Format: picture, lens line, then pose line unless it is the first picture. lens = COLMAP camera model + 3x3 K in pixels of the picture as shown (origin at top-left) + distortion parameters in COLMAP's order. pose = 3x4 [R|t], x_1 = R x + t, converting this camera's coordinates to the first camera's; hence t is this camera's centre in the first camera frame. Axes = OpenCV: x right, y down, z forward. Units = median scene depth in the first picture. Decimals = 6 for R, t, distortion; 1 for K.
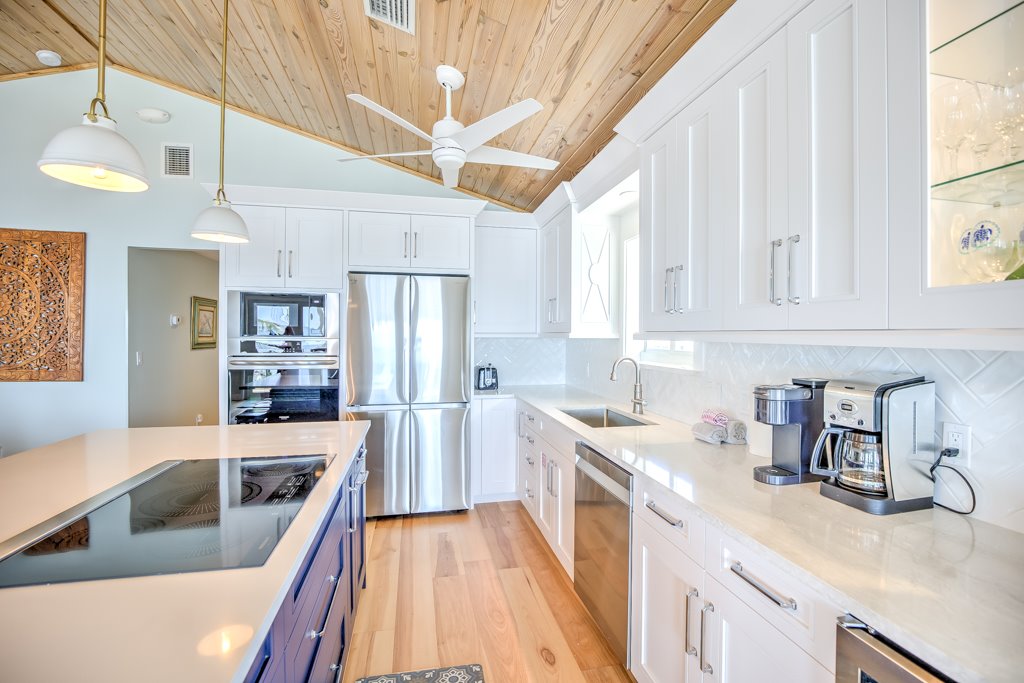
lens RADIAL K [[468.0, 0, 520.9], [0, 468.0, 336.2], [0, 0, 1]] dist [-0.017875, 0.000501]
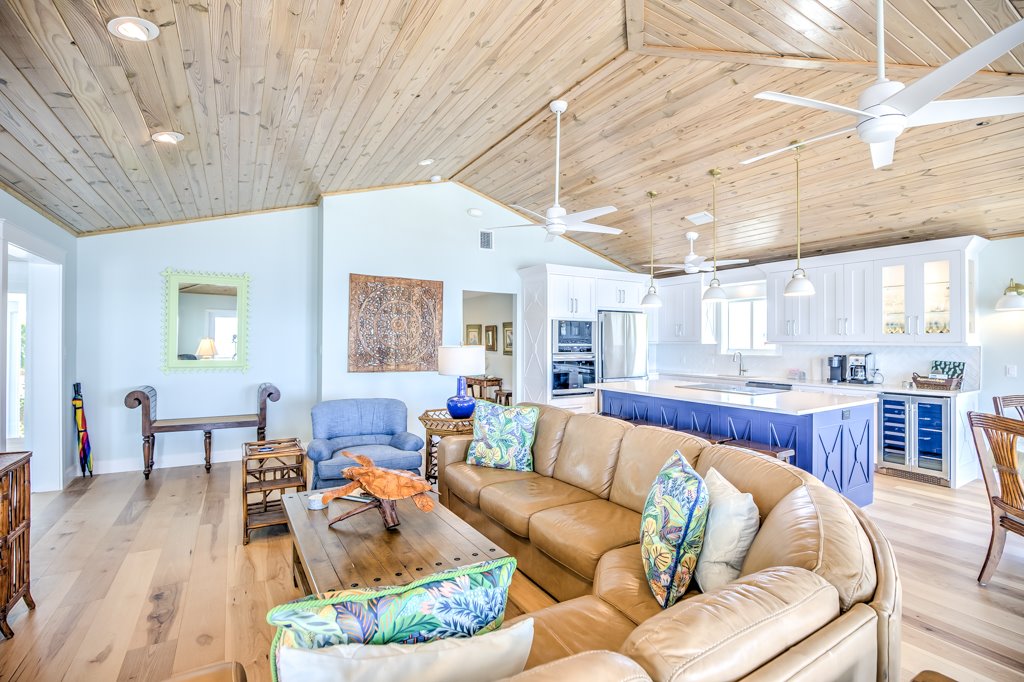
lens RADIAL K [[453.3, 0, 512.0], [0, 453.3, 341.0], [0, 0, 1]] dist [-0.015517, 0.000271]
pose [[0.944104, -0.002014, 0.329641, -1.330063], [0.002325, 0.999997, -0.000548, -0.009358], [-0.329639, 0.001284, 0.944106, -0.666075]]
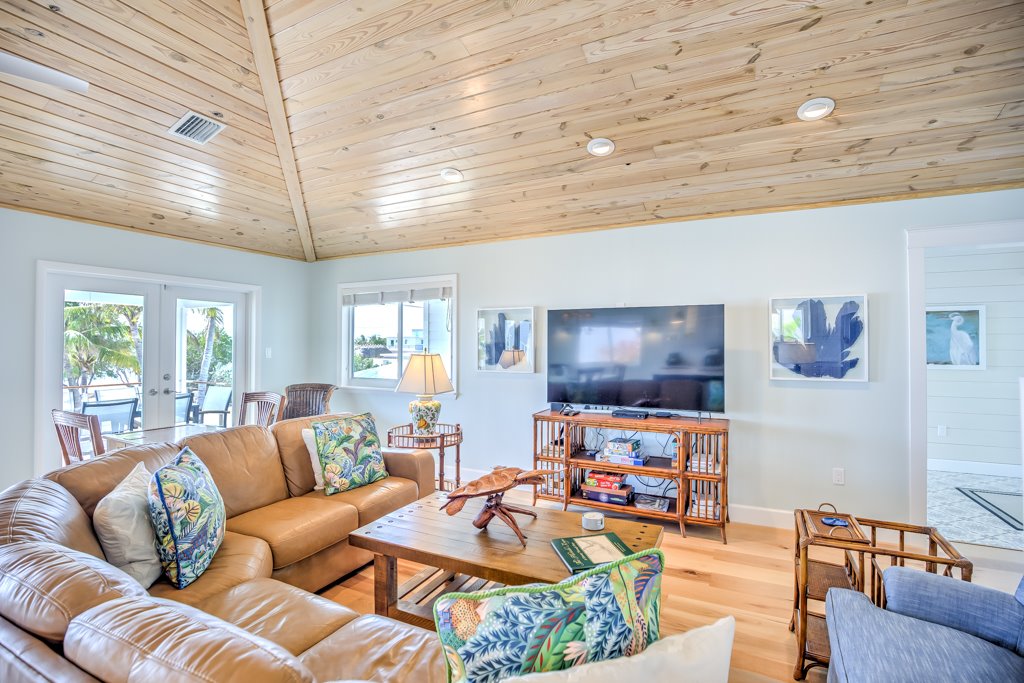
lens RADIAL K [[468.0, 0, 520.9], [0, 468.0, 336.2], [0, 0, 1]] dist [-0.017875, 0.000501]
pose [[-0.625165, -0.025020, -0.780092, -0.798695], [-0.010951, 0.999669, -0.023287, -0.005235], [0.780416, -0.006015, -0.625232, 0.430701]]
